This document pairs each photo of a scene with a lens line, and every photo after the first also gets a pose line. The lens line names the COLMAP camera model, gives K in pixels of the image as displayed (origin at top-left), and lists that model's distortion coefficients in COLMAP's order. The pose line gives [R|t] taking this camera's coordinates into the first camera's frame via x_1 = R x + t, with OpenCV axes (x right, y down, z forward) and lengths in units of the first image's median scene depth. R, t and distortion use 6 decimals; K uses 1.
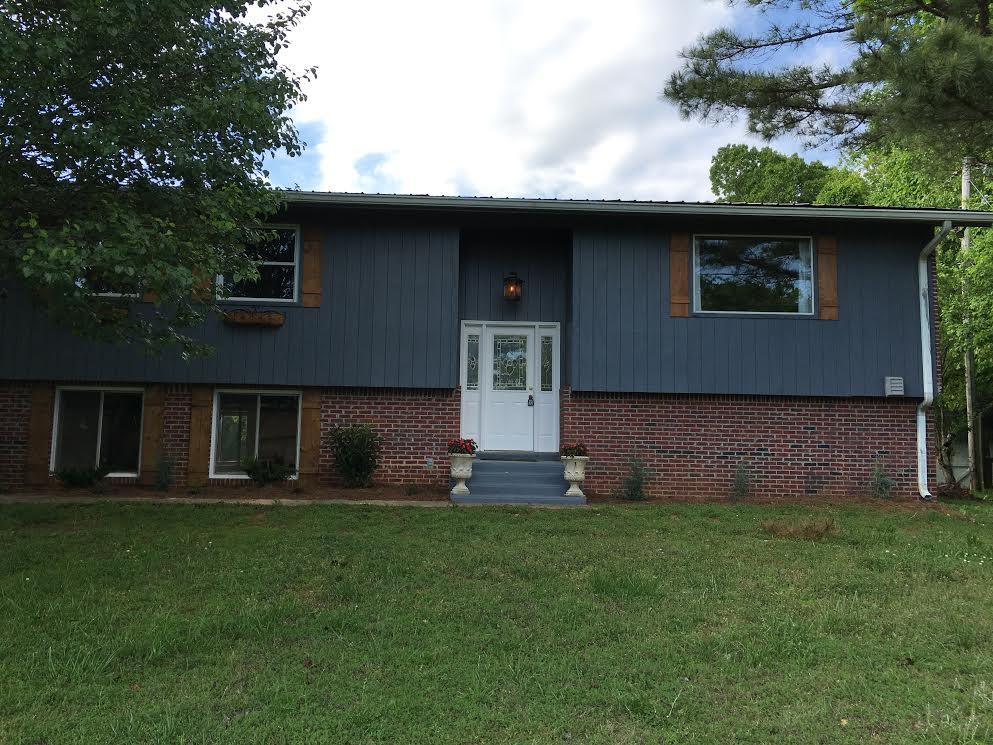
lens RADIAL K [[846.0, 0, 490.9], [0, 846.0, 368.4], [0, 0, 1]] dist [0.087044, -0.131507]
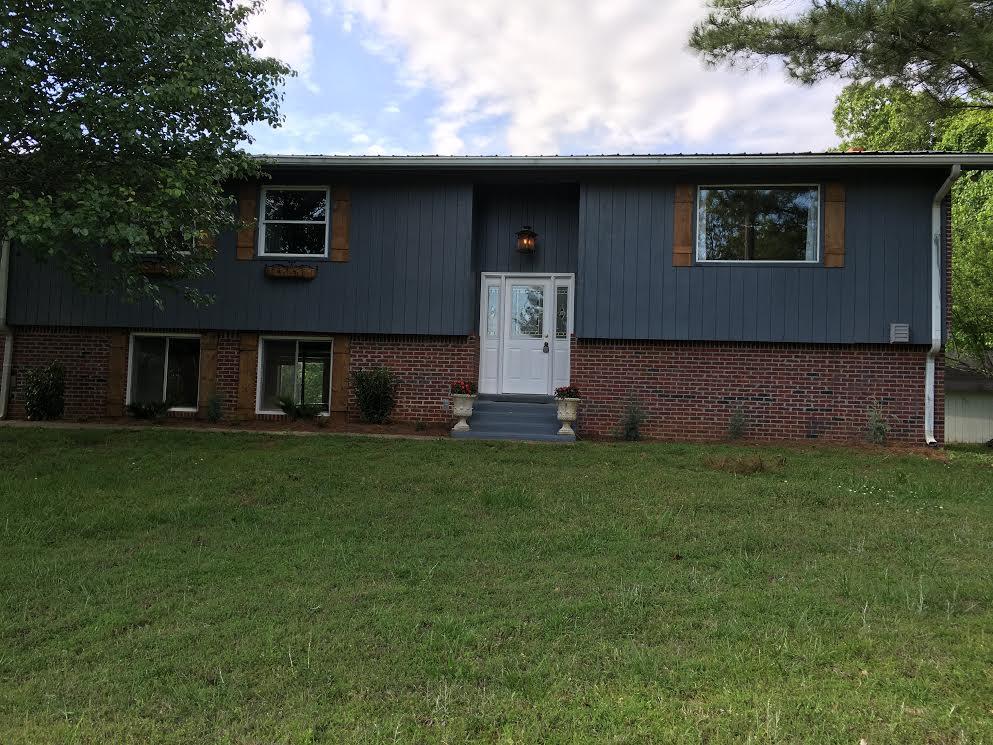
lens RADIAL K [[846.0, 0, 490.9], [0, 846.0, 368.4], [0, 0, 1]] dist [0.087044, -0.131507]
pose [[0.987382, 0.007348, -0.158185, 0.156307], [0.001121, 0.998574, 0.053379, 0.007934], [0.158351, -0.052883, 0.985966, -0.064774]]
